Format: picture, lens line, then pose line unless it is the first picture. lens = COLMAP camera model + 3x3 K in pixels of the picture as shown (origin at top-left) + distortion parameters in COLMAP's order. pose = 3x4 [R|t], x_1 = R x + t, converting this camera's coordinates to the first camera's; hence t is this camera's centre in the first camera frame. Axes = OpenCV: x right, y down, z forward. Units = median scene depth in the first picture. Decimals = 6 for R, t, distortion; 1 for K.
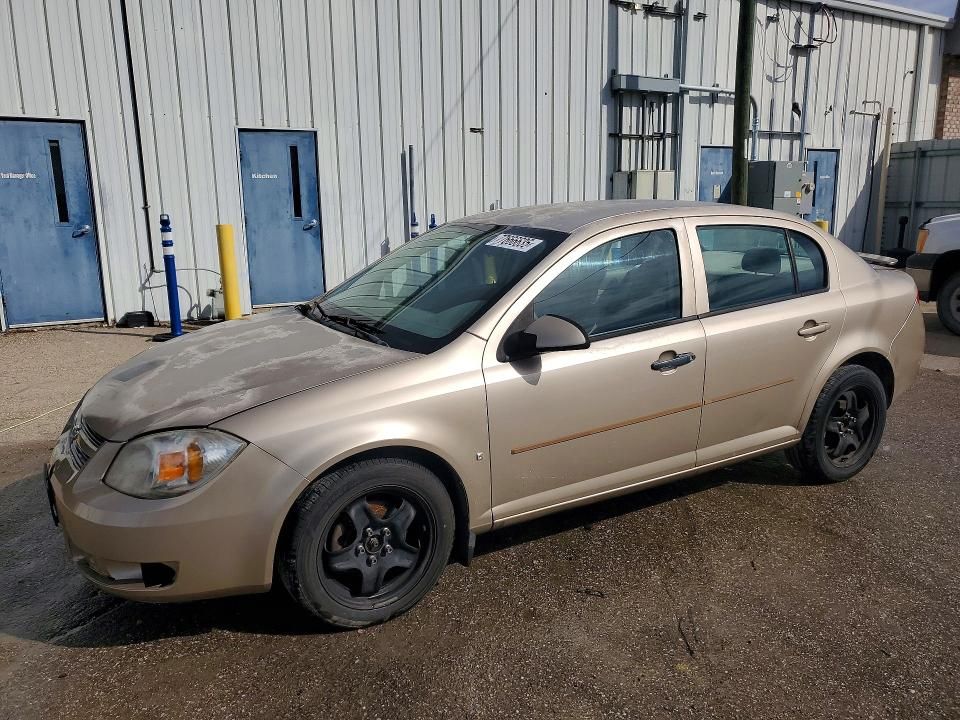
lens RADIAL K [[723.7, 0, 474.1], [0, 723.7, 355.5], [0, 0, 1]] dist [-0.009200, 0.003434]
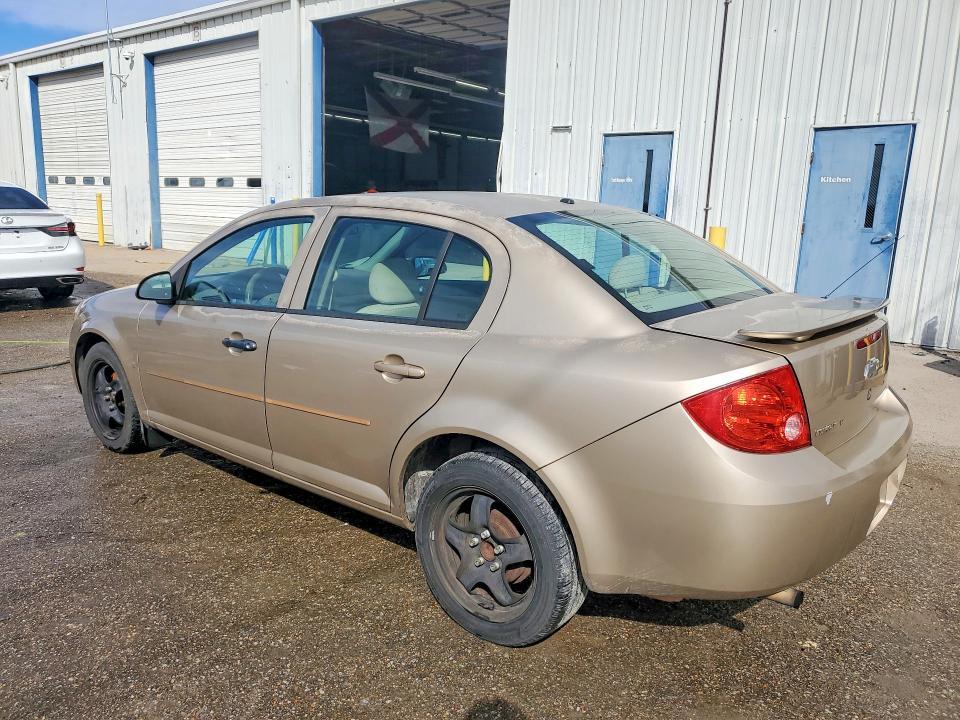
lens RADIAL K [[723.7, 0, 472.9], [0, 723.7, 365.5], [0, 0, 1]] dist [-0.009200, 0.003434]
pose [[0.359546, 0.220135, -0.906790, 0.405914], [-0.225258, 0.963511, 0.144589, -0.056073], [0.905530, 0.152276, 0.396014, 0.281235]]
